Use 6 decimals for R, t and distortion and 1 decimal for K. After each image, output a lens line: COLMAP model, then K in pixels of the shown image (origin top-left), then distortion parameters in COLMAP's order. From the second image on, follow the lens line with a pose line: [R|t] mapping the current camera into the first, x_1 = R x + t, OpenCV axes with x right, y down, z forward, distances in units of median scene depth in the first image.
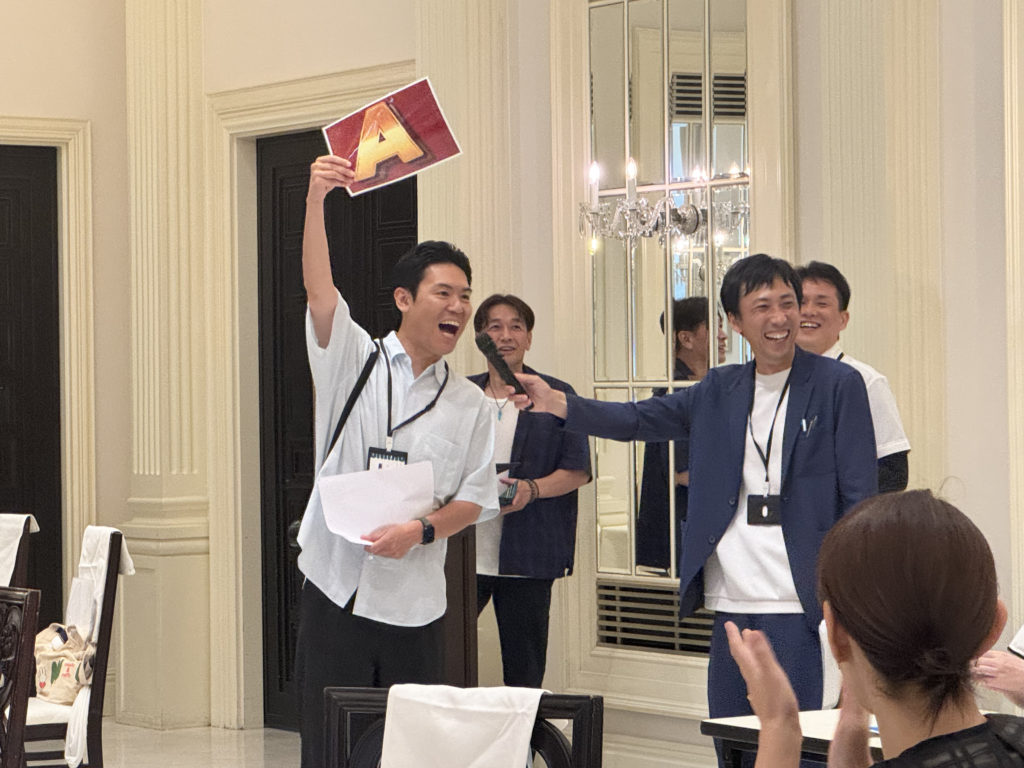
lens RADIAL K [[3086.3, 0, 511.9], [0, 3086.3, 383.9], [0, 0, 1]] dist [0.045611, 0.000000]
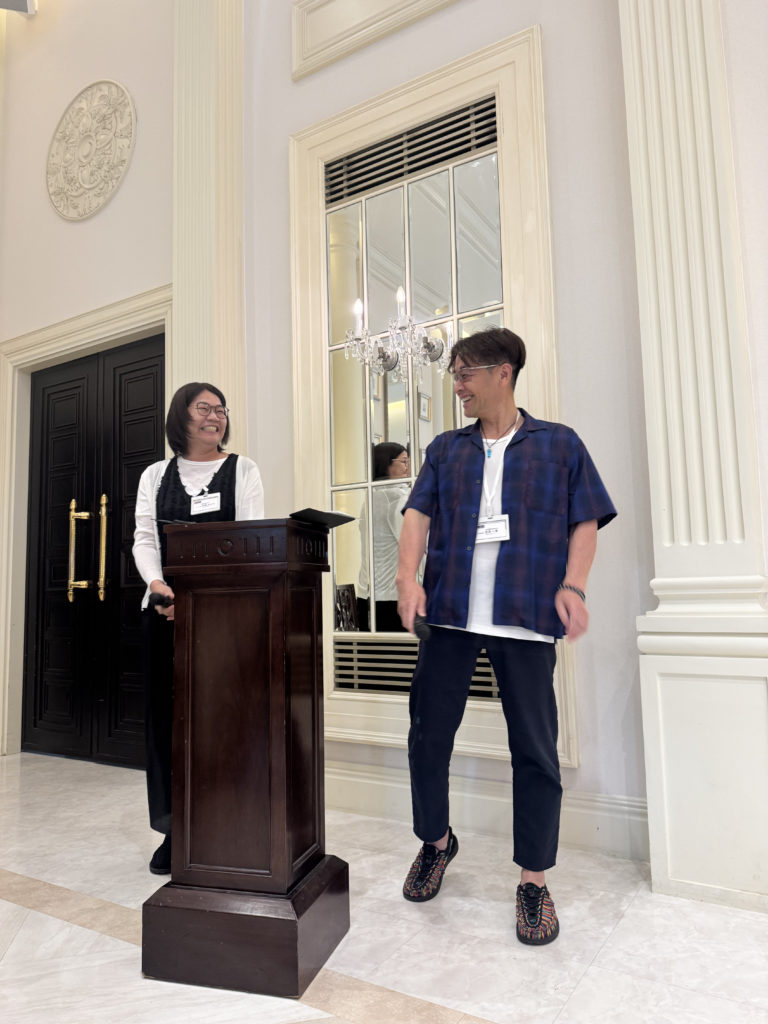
lens RADIAL K [[720.9, 0, 384.8], [0, 720.9, 515.0], [0, 0, 1]] dist [0.001605, 0.000755]
pose [[0.925945, 0.028252, 0.376600, -0.061625], [0.017798, 0.992825, -0.118241, 0.048668], [-0.377238, 0.116188, 0.918799, 0.708043]]
